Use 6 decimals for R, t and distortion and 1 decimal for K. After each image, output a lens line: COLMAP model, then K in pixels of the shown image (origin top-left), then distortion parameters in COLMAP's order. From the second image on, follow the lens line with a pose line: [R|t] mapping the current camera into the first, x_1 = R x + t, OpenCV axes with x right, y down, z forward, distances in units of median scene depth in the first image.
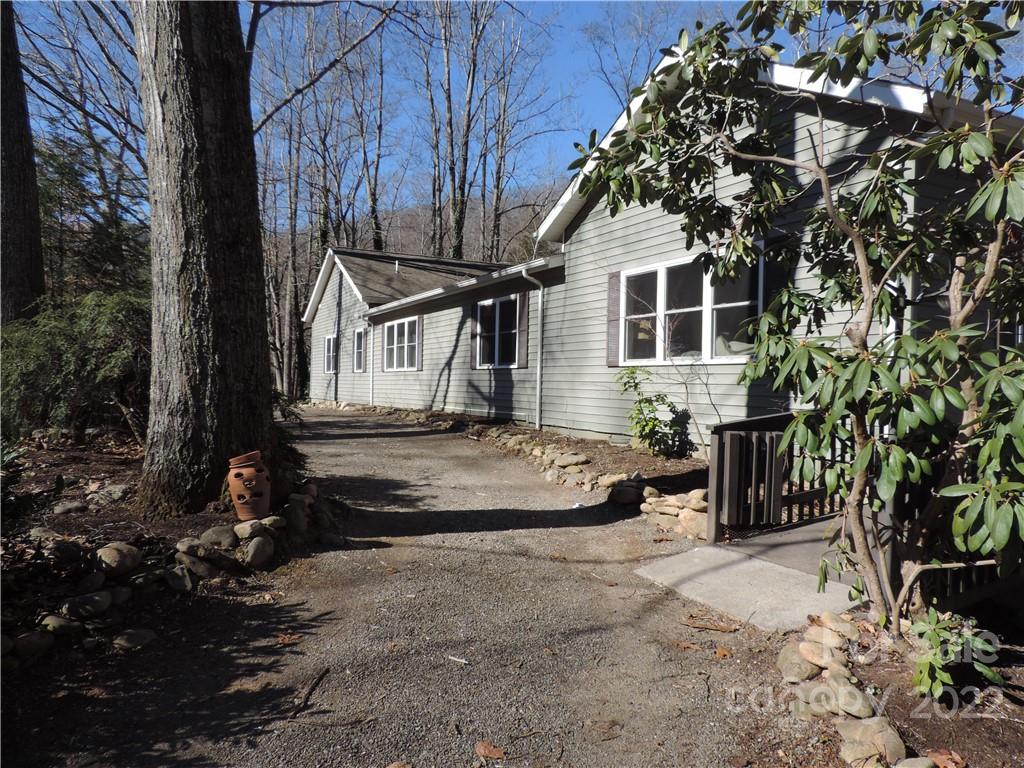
lens RADIAL K [[724.9, 0, 512.0], [0, 724.9, 384.0], [0, 0, 1]] dist [-0.056847, -0.002563]
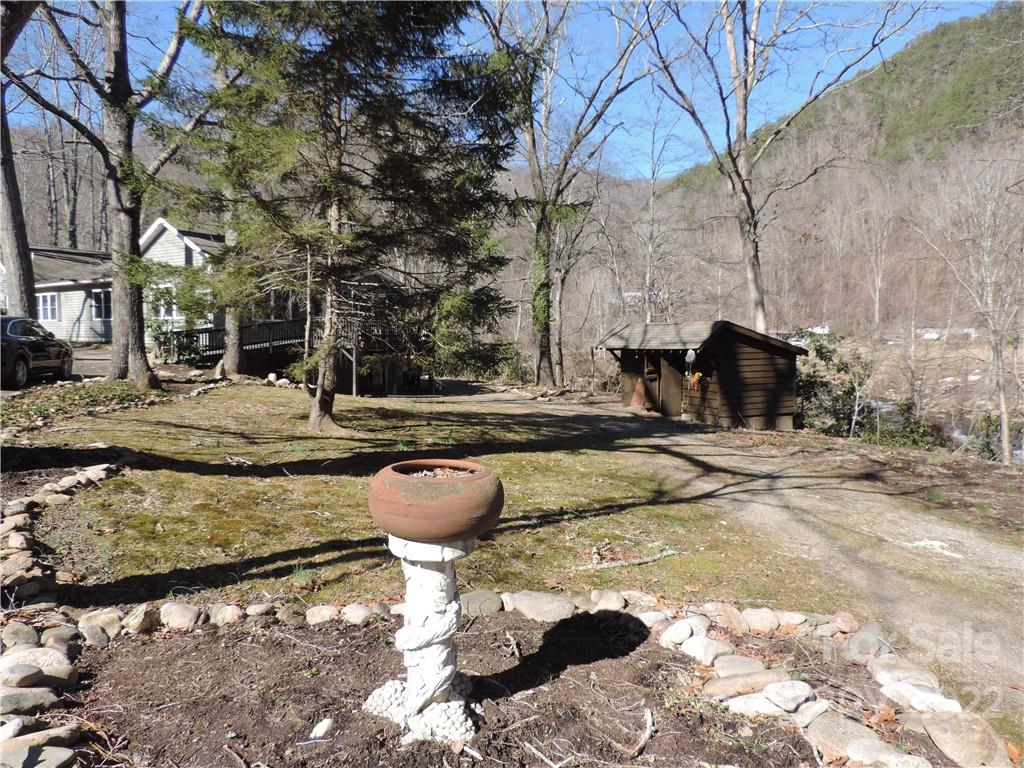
lens RADIAL K [[724.9, 0, 512.0], [0, 724.9, 384.0], [0, 0, 1]] dist [-0.056847, -0.002563]
pose [[0.881166, -0.040083, 0.471106, 0.047992], [0.003183, 0.996880, 0.078864, 0.002305], [-0.472797, -0.067993, 0.878544, -1.504806]]
